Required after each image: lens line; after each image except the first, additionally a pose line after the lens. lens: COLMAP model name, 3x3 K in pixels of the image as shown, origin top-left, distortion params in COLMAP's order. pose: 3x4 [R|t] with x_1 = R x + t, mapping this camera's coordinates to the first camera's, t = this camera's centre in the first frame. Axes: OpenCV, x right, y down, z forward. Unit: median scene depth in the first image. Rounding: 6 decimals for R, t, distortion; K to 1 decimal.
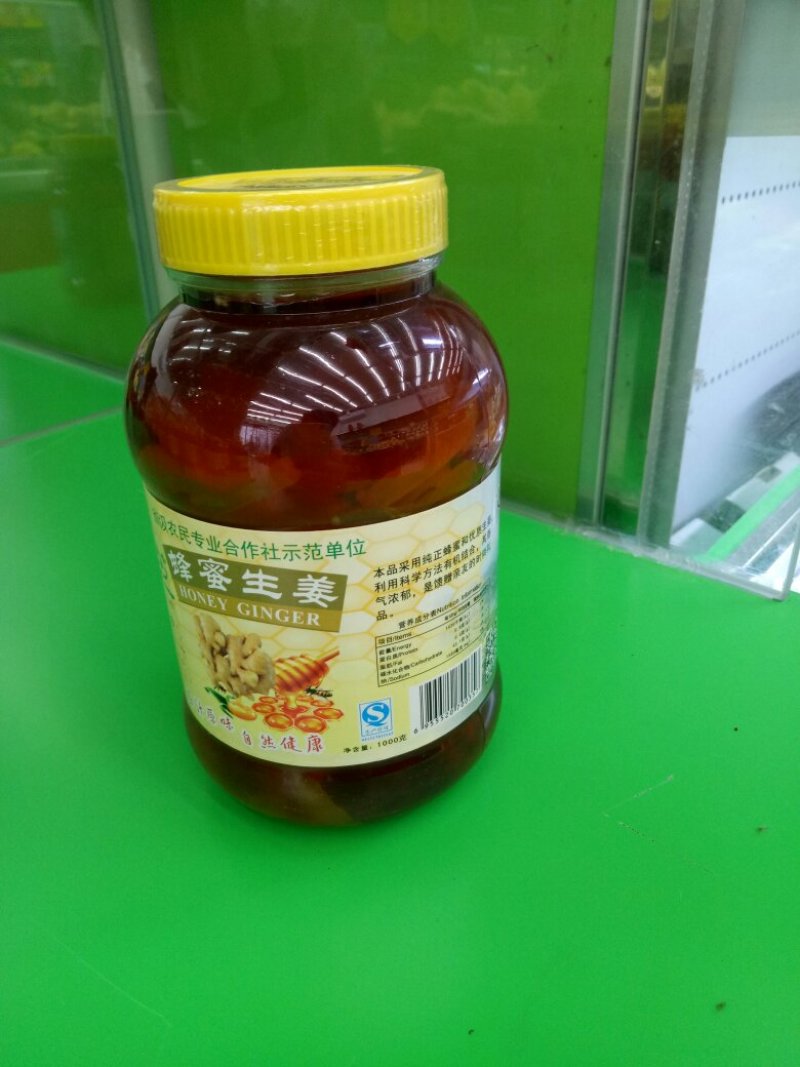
lens RADIAL K [[769.2, 0, 402.2], [0, 769.2, 533.4], [0, 0, 1]] dist [0.024156, -0.012564]
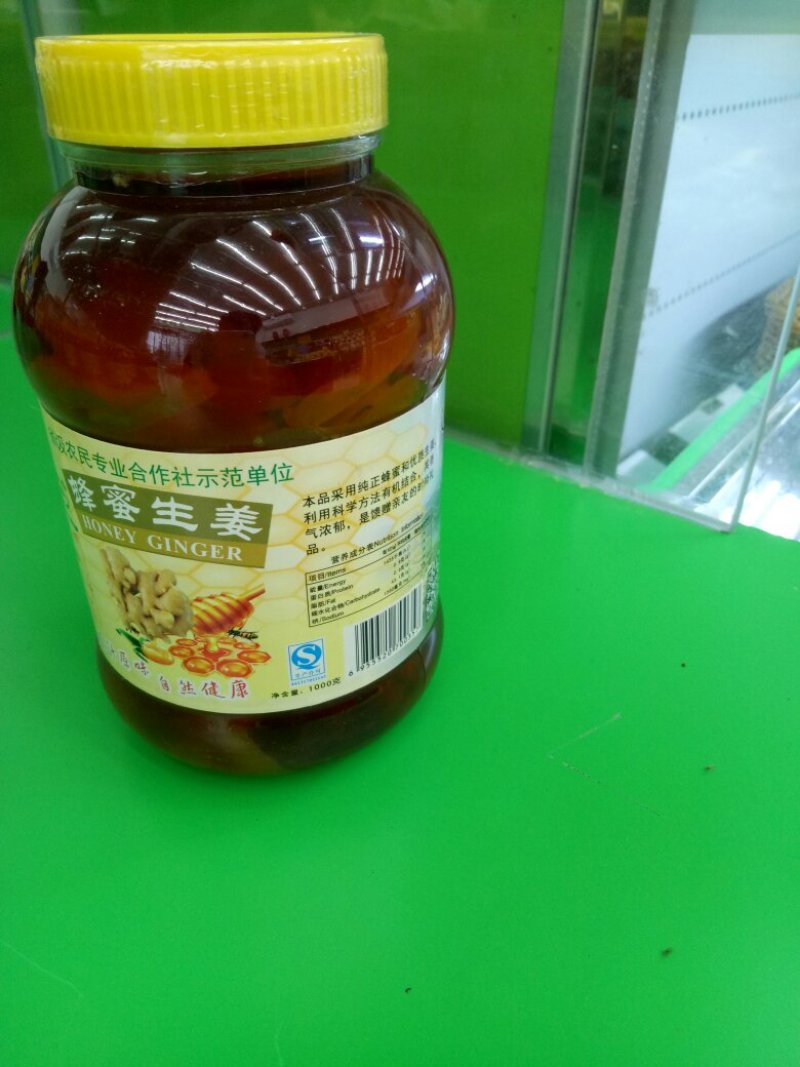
lens RADIAL K [[769.2, 0, 393.6], [0, 769.2, 528.2], [0, 0, 1]] dist [0.024156, -0.012564]
pose [[0.997905, 0.000131, 0.064690, 0.009498], [-0.005359, 0.996728, 0.080647, 0.009035], [-0.064468, -0.080825, 0.994641, 0.099189]]
